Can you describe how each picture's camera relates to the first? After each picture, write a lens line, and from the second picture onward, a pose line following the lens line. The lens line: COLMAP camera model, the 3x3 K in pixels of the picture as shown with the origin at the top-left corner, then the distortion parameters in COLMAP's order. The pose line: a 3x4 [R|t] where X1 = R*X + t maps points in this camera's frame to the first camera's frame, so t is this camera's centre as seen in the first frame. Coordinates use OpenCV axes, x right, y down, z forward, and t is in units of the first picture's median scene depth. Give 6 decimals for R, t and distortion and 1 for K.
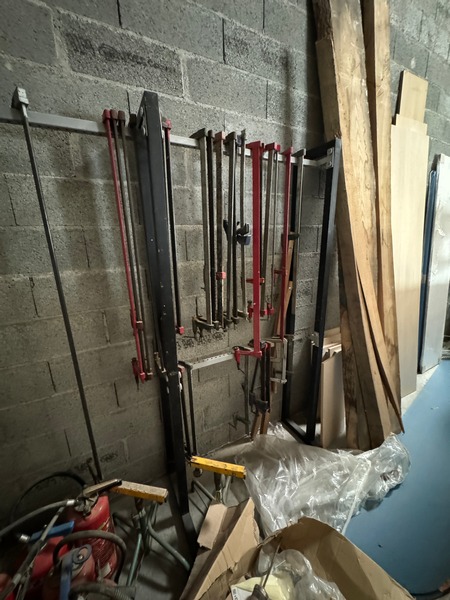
lens RADIAL K [[239.3, 0, 226.3], [0, 239.3, 301.0], [0, 0, 1]] dist [-0.002023, 0.000127]
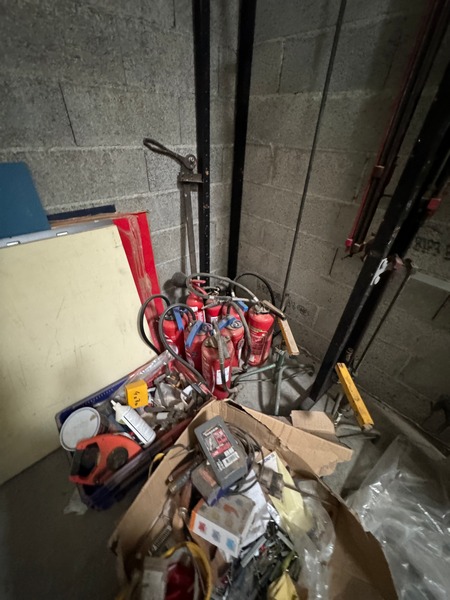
lens RADIAL K [[239.3, 0, 225.5], [0, 239.3, 298.7], [0, 0, 1]] dist [-0.002023, 0.000127]
pose [[0.237178, 0.596794, -0.766540, 0.321642], [-0.291864, 0.796376, 0.529717, 0.150788], [0.926586, 0.098089, 0.363066, 0.308589]]
